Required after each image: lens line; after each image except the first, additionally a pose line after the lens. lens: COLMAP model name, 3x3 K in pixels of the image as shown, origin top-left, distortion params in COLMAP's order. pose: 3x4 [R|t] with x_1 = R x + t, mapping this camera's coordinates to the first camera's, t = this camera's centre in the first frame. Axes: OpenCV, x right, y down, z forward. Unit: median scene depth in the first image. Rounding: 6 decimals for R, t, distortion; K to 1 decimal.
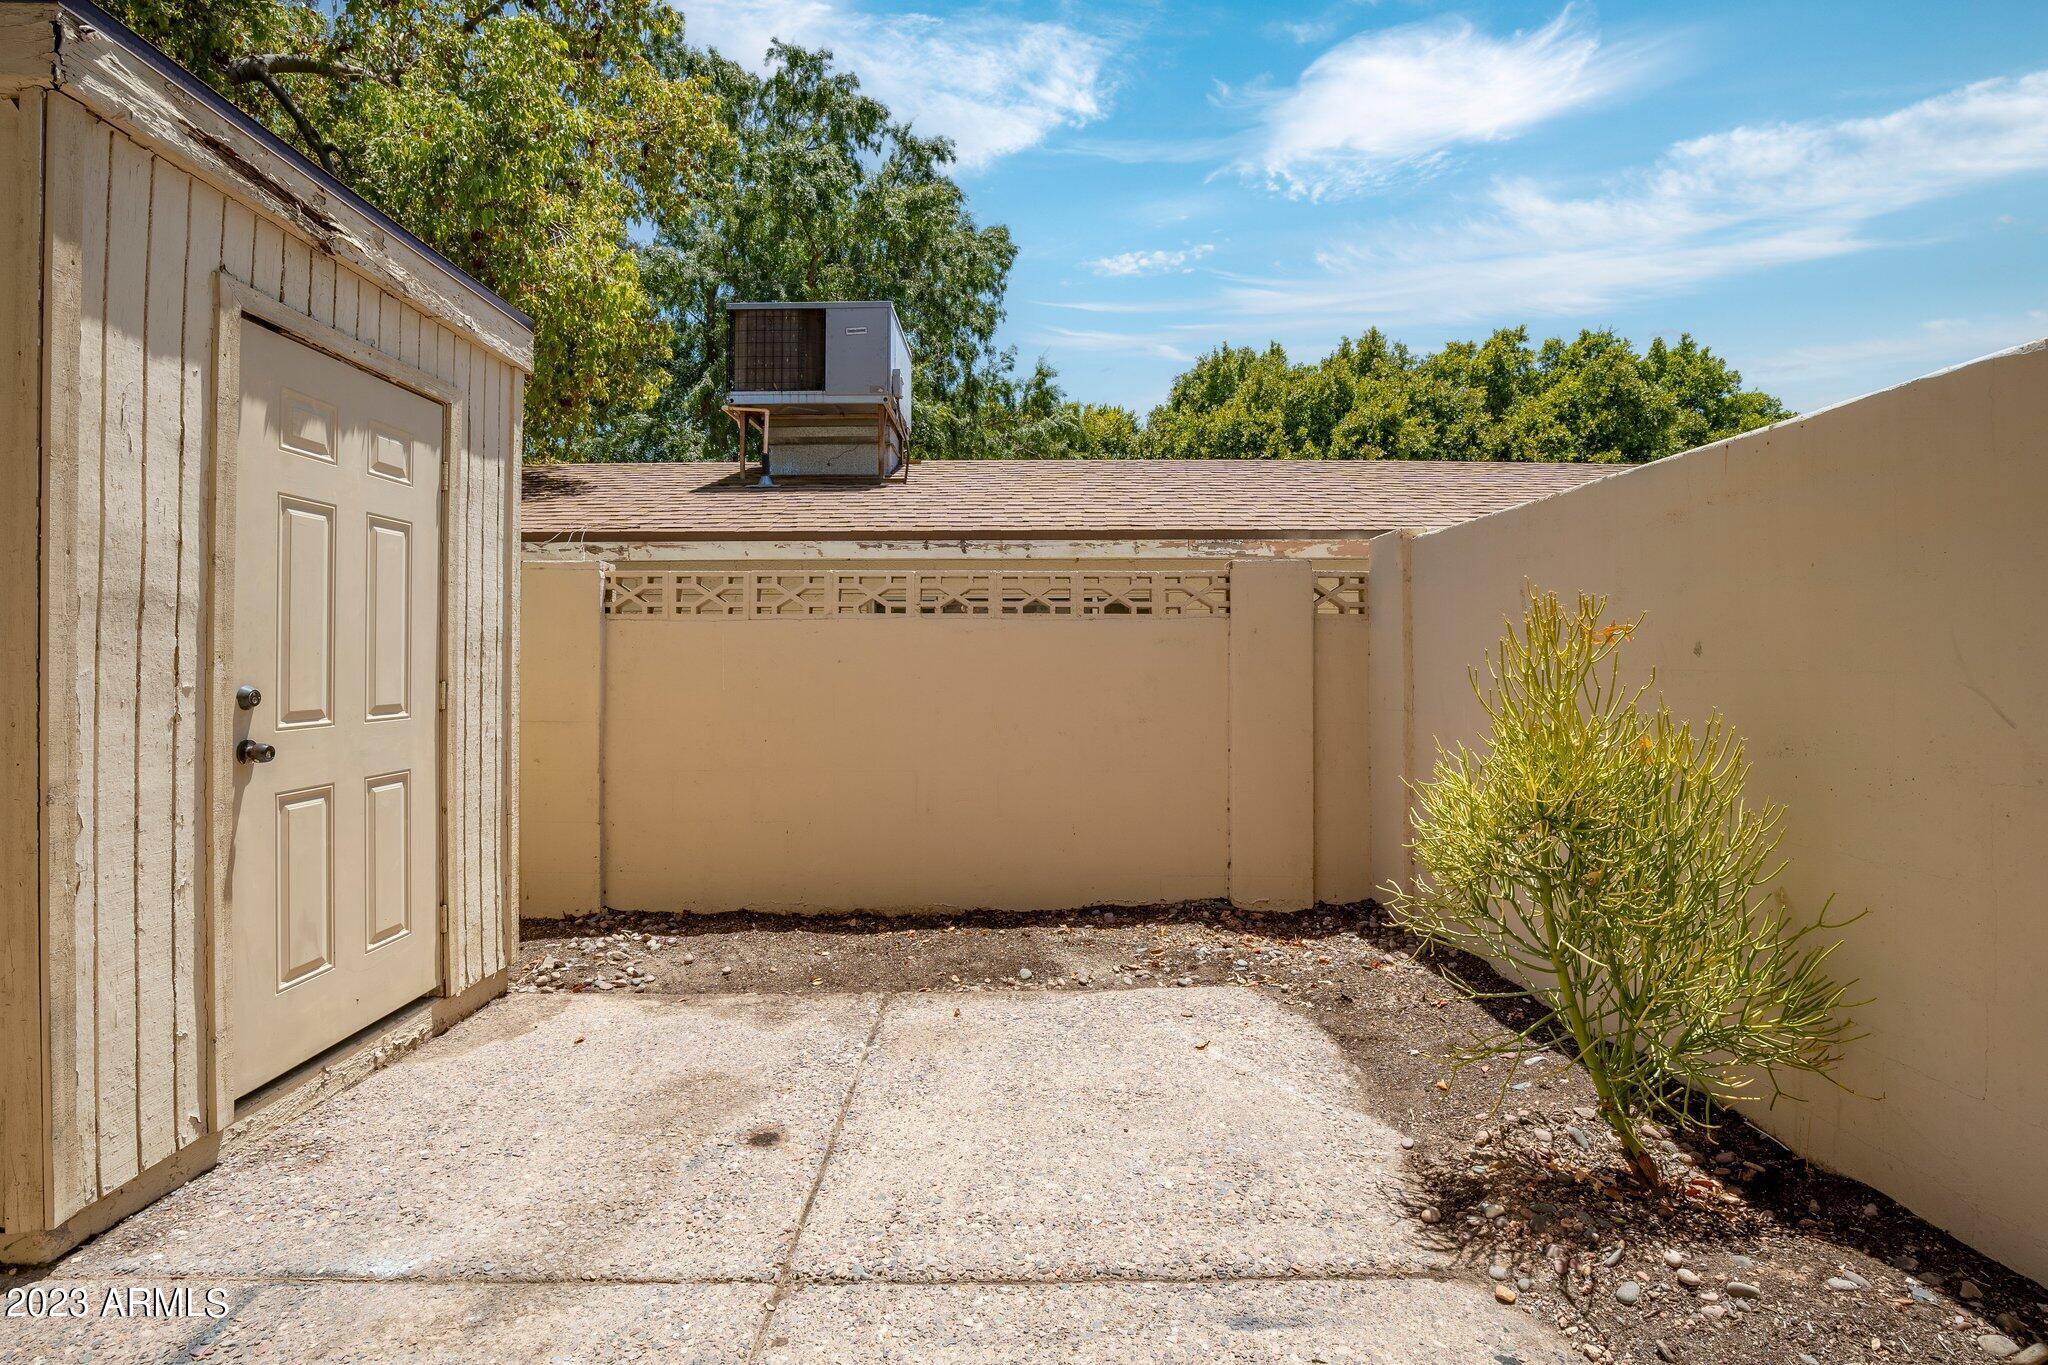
lens RADIAL K [[970.4, 0, 1016.4], [0, 970.4, 667.6], [0, 0, 1]] dist [0.003291, -0.000086]
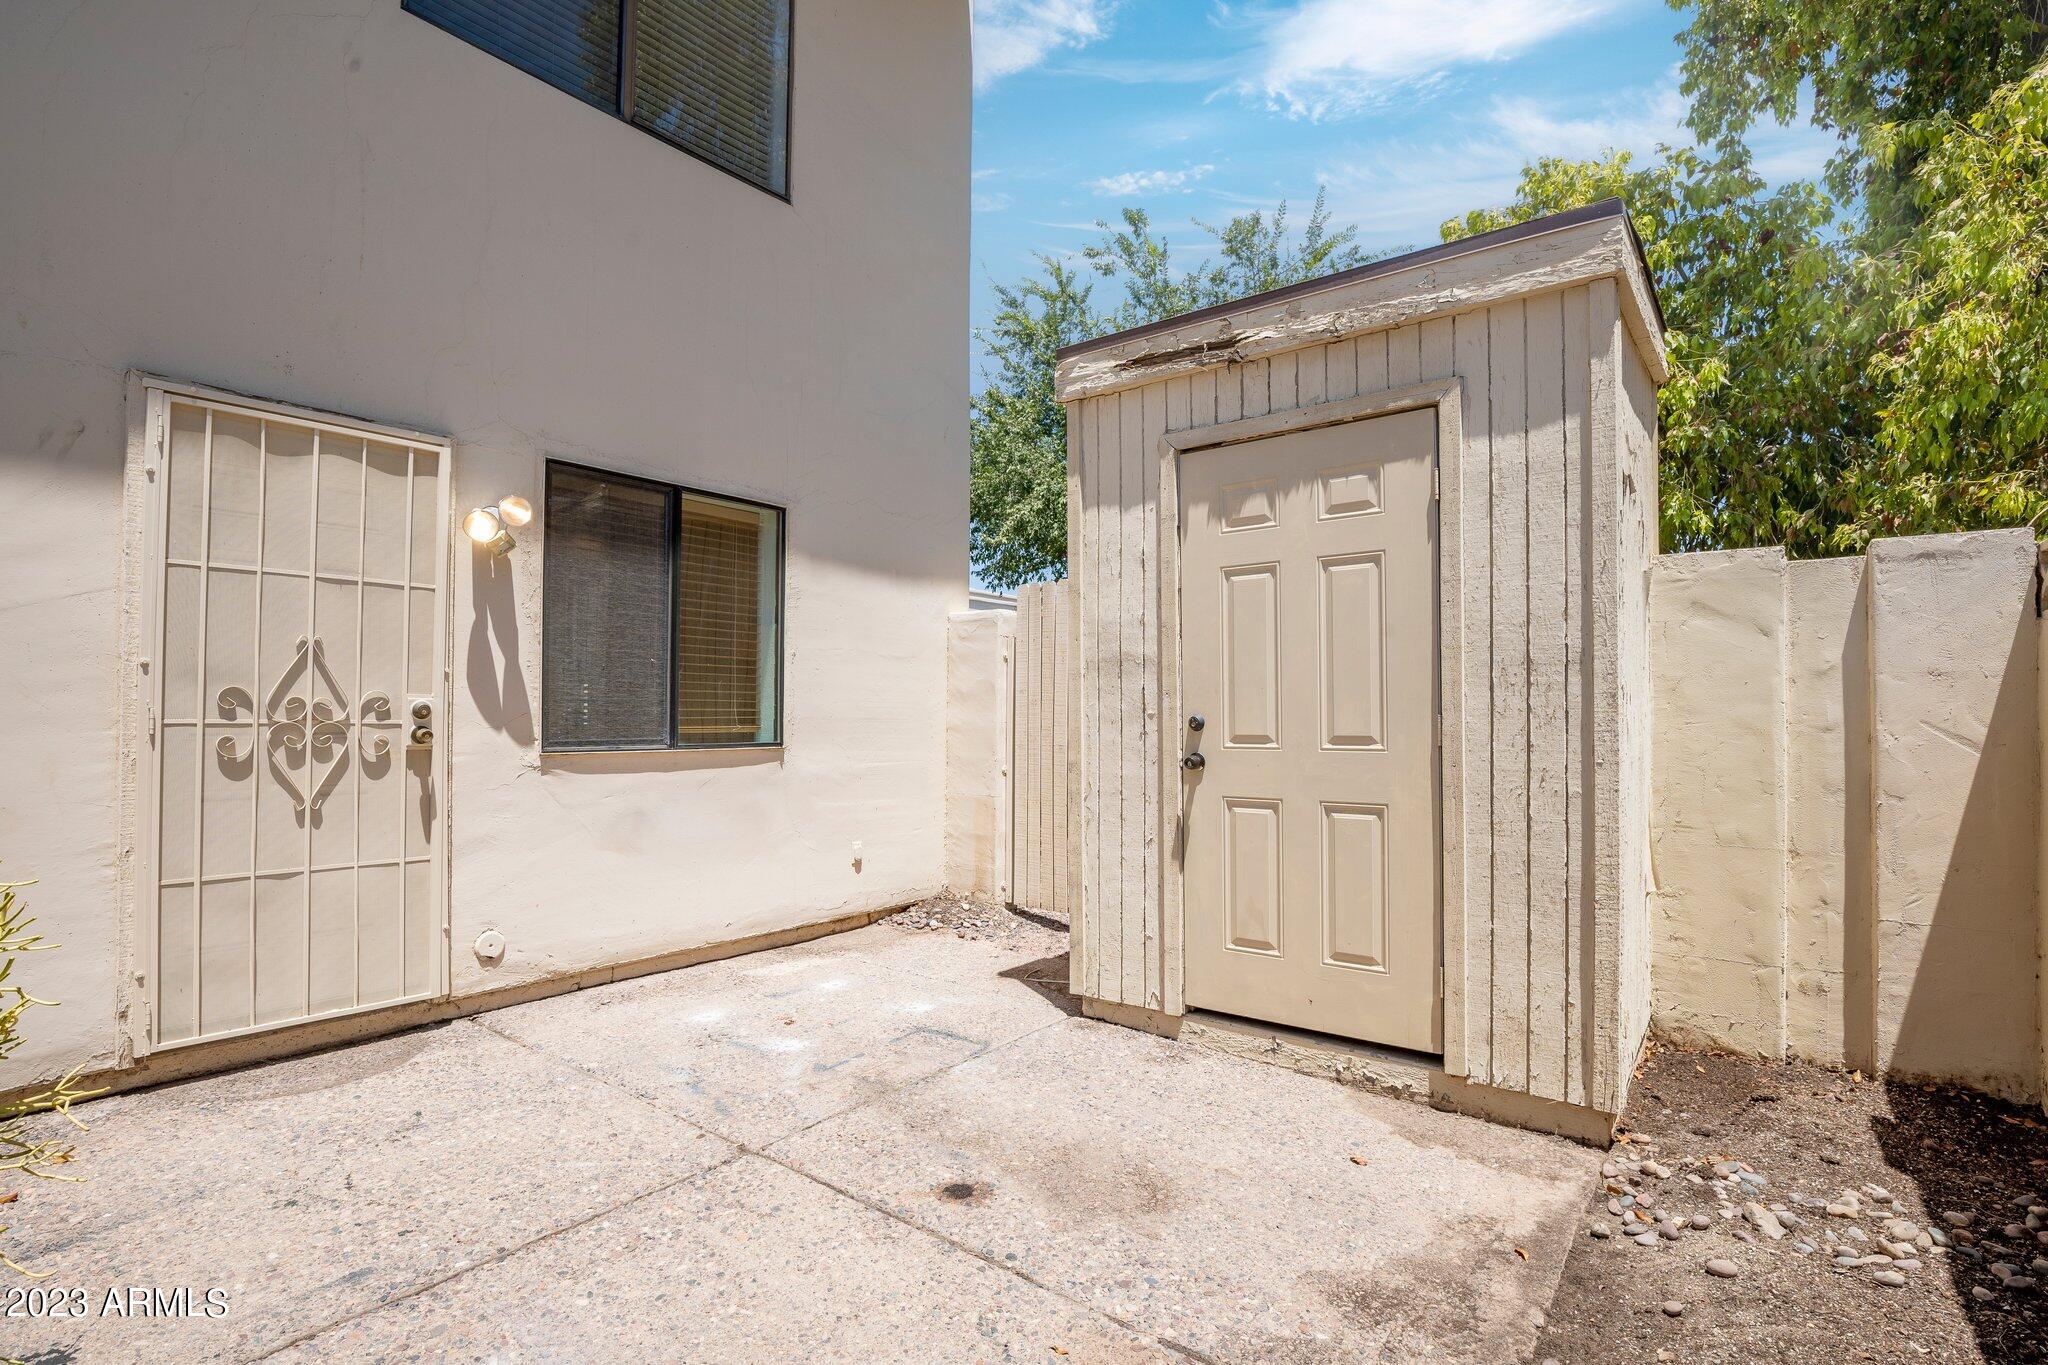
lens RADIAL K [[970.4, 0, 1010.6], [0, 970.4, 697.7], [0, 0, 1]] dist [0.003291, -0.000086]
pose [[-0.611675, -0.005412, -0.791091, 0.424427], [0.003969, 0.999943, -0.009910, 0.007838], [0.791099, -0.009201, -0.611619, 1.473929]]
